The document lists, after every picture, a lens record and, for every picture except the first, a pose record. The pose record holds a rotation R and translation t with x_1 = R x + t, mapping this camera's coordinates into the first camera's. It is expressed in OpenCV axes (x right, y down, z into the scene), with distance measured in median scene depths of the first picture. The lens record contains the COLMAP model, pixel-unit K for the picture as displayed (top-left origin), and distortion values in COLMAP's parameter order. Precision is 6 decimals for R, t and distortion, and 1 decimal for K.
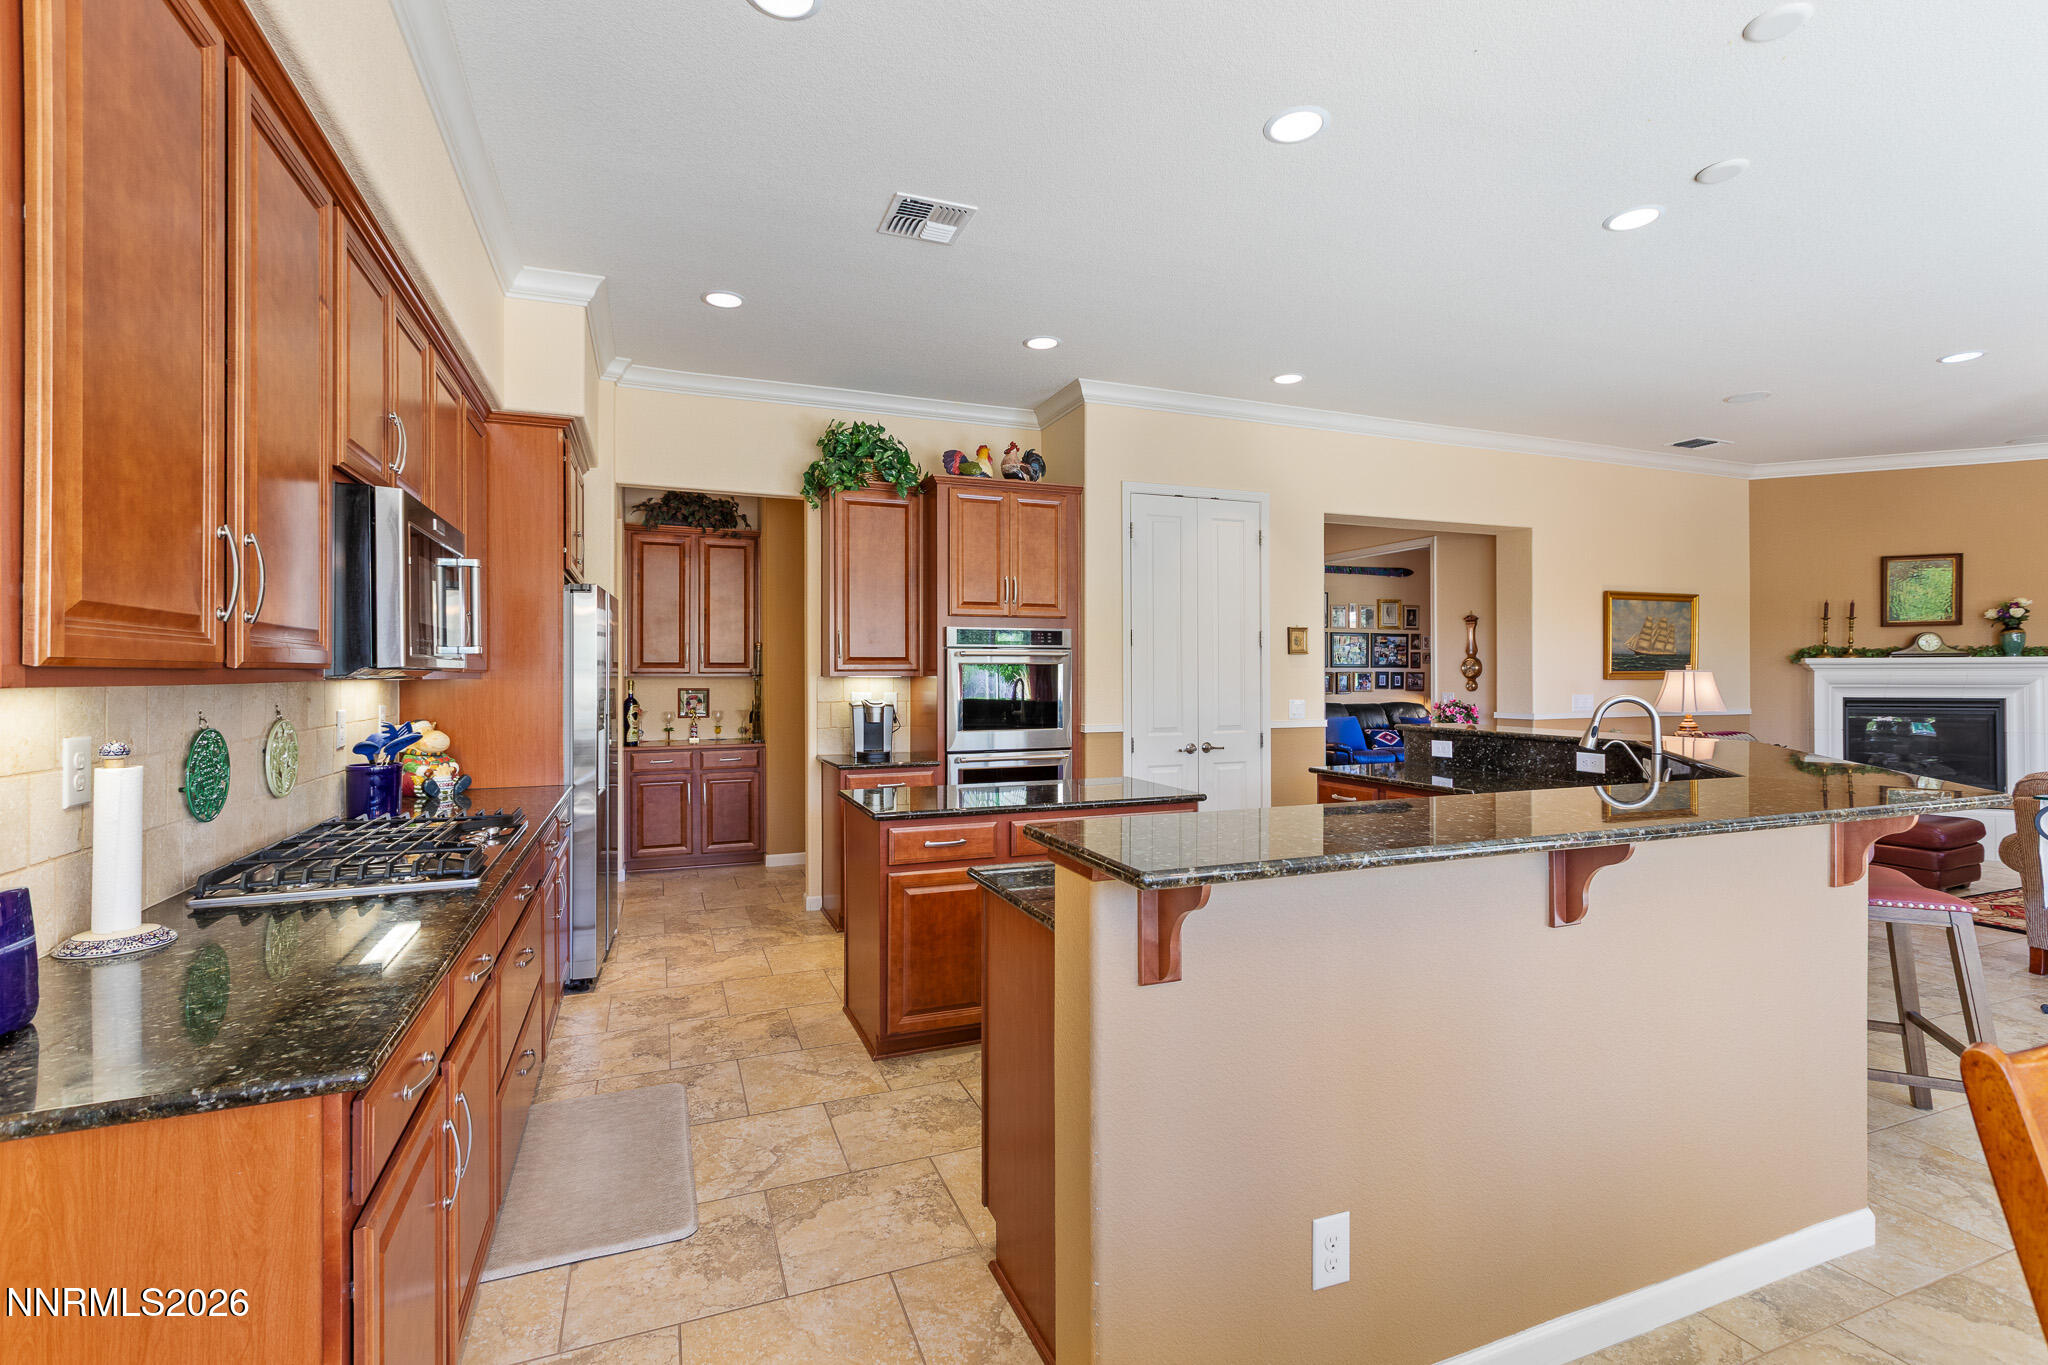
lens RADIAL K [[920.9, 0, 1017.8], [0, 920.9, 671.8], [0, 0, 1]] dist [0.000197, -0.000253]
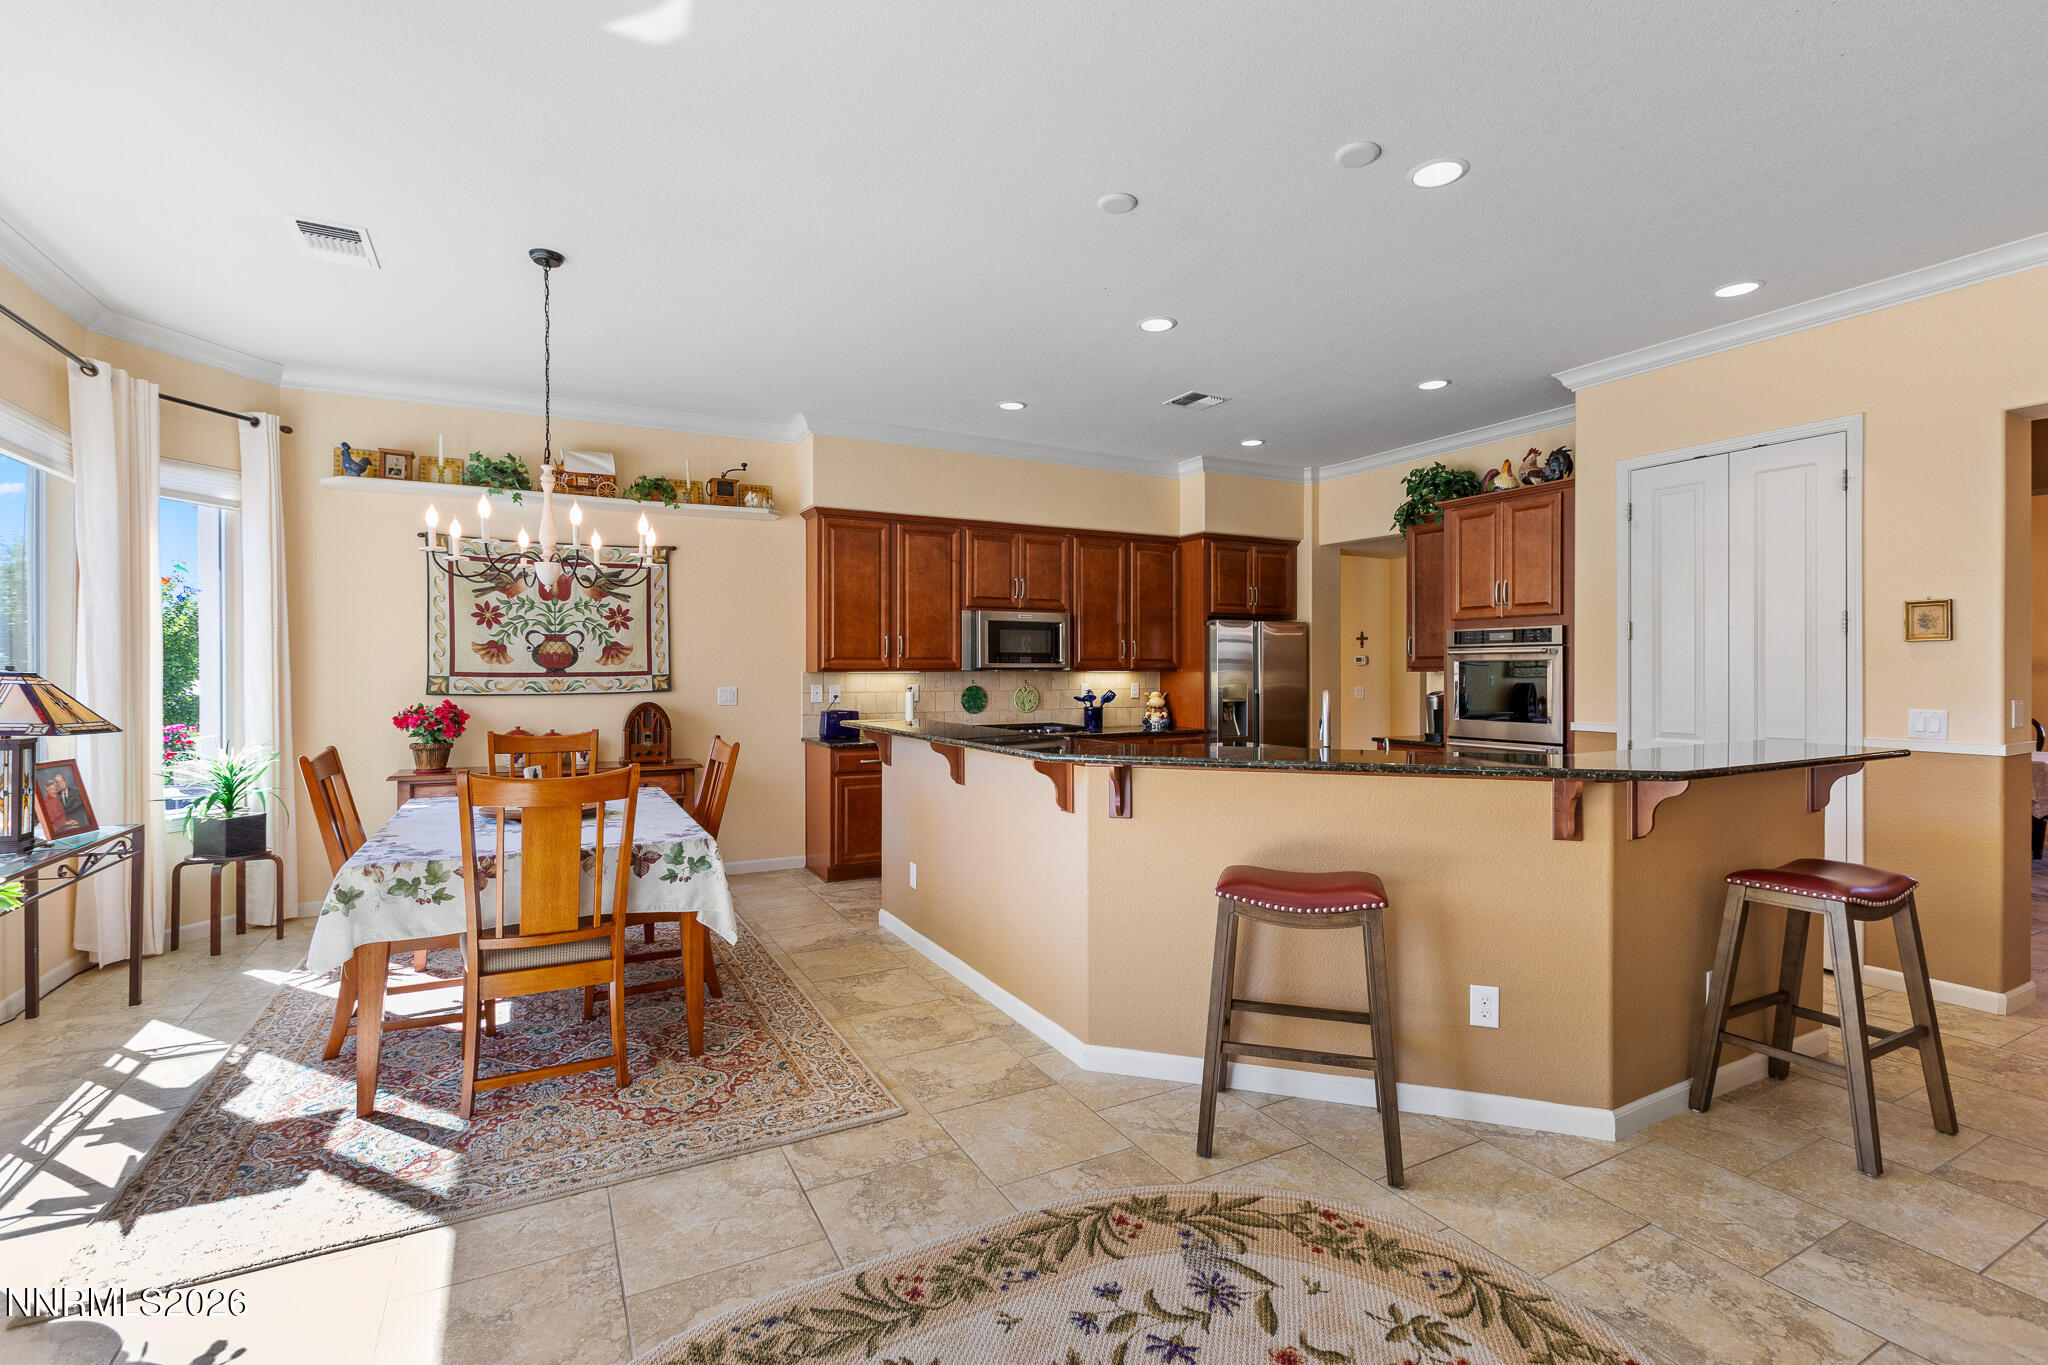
lens RADIAL K [[920.9, 0, 1017.8], [0, 920.9, 671.8], [0, 0, 1]] dist [0.000197, -0.000253]
pose [[0.109338, 0.005378, -0.993990, 0.996951], [0.002432, 0.999981, 0.005678, -0.003583], [0.994002, -0.003038, 0.109323, 0.316126]]
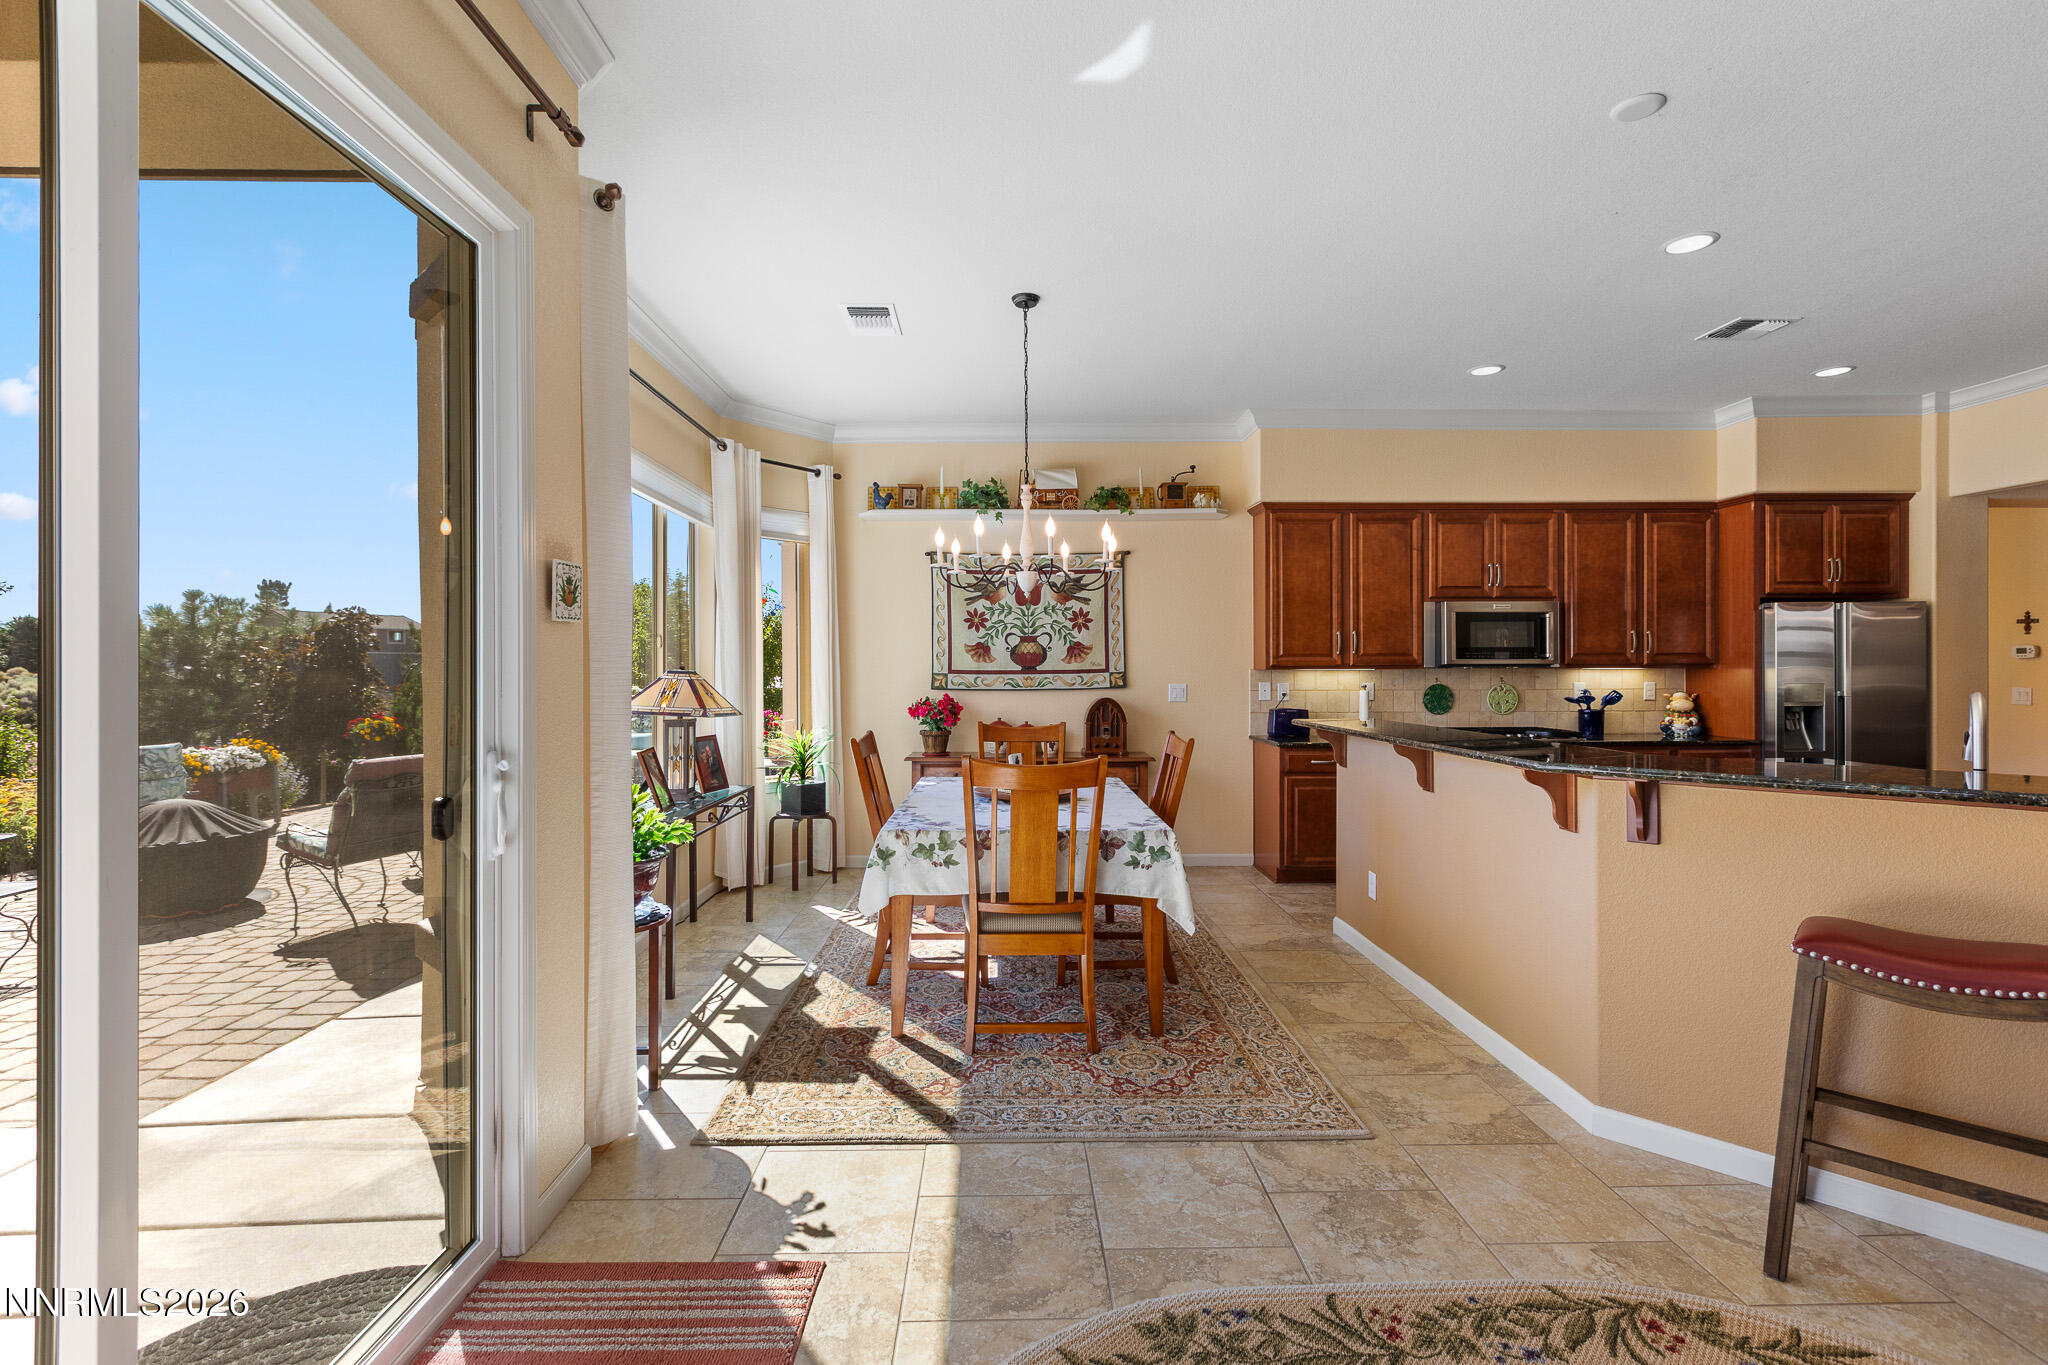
lens RADIAL K [[920.9, 0, 1017.8], [0, 920.9, 671.8], [0, 0, 1]] dist [0.000197, -0.000253]
pose [[-0.356235, 0.008327, -0.934359, 0.998142], [0.006754, 0.999957, 0.006337, -0.003815], [0.934372, -0.004053, -0.356276, 0.303737]]
